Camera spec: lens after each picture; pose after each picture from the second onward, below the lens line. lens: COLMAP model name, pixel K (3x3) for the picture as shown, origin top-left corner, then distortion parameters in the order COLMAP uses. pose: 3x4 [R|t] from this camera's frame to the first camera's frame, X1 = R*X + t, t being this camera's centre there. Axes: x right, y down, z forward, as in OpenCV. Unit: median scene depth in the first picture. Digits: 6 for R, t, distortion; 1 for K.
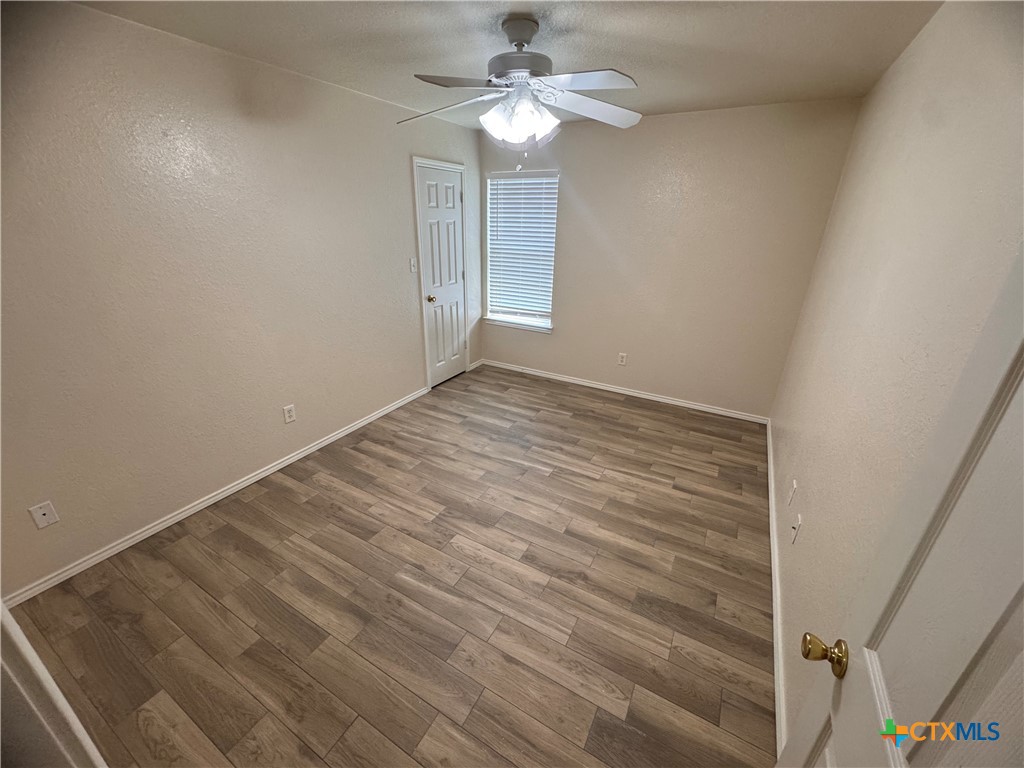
lens RADIAL K [[407.4, 0, 506.3], [0, 407.4, 385.4], [0, 0, 1]] dist [-0.004649, 0.000597]
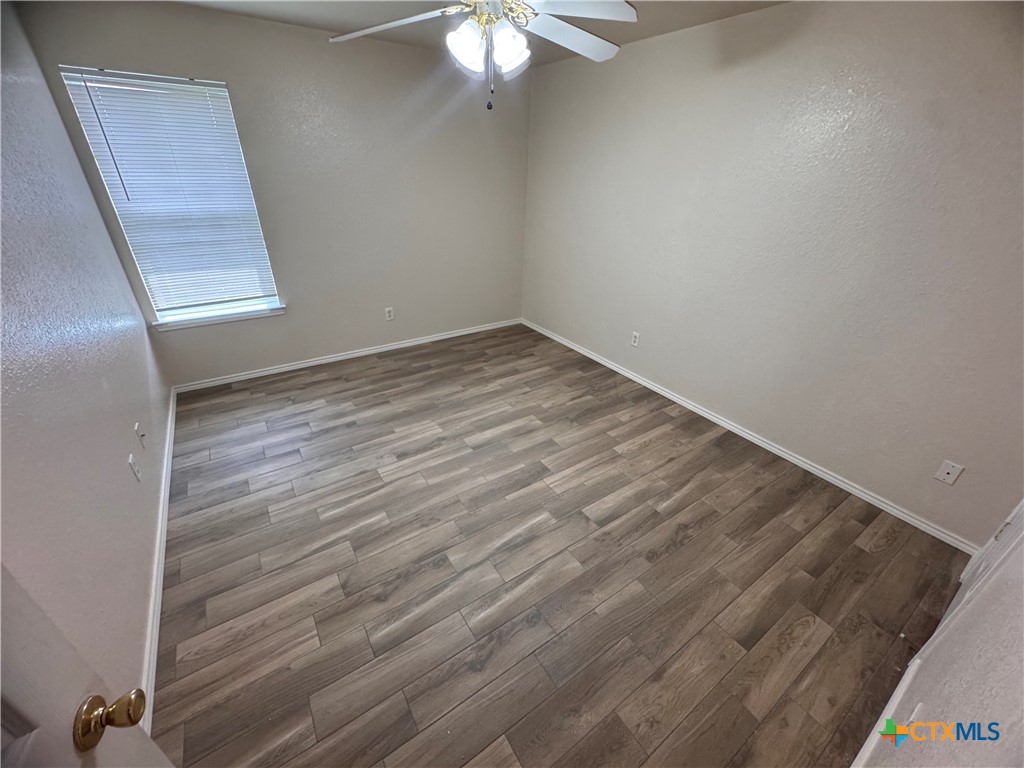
lens RADIAL K [[407.4, 0, 494.6], [0, 407.4, 384.0], [0, 0, 1]] dist [-0.004649, 0.000597]
pose [[0.451855, -0.414554, 0.789919, -0.476505], [0.326440, 0.900892, 0.286061, -0.111692], [-0.830219, 0.128603, 0.542400, 0.251339]]
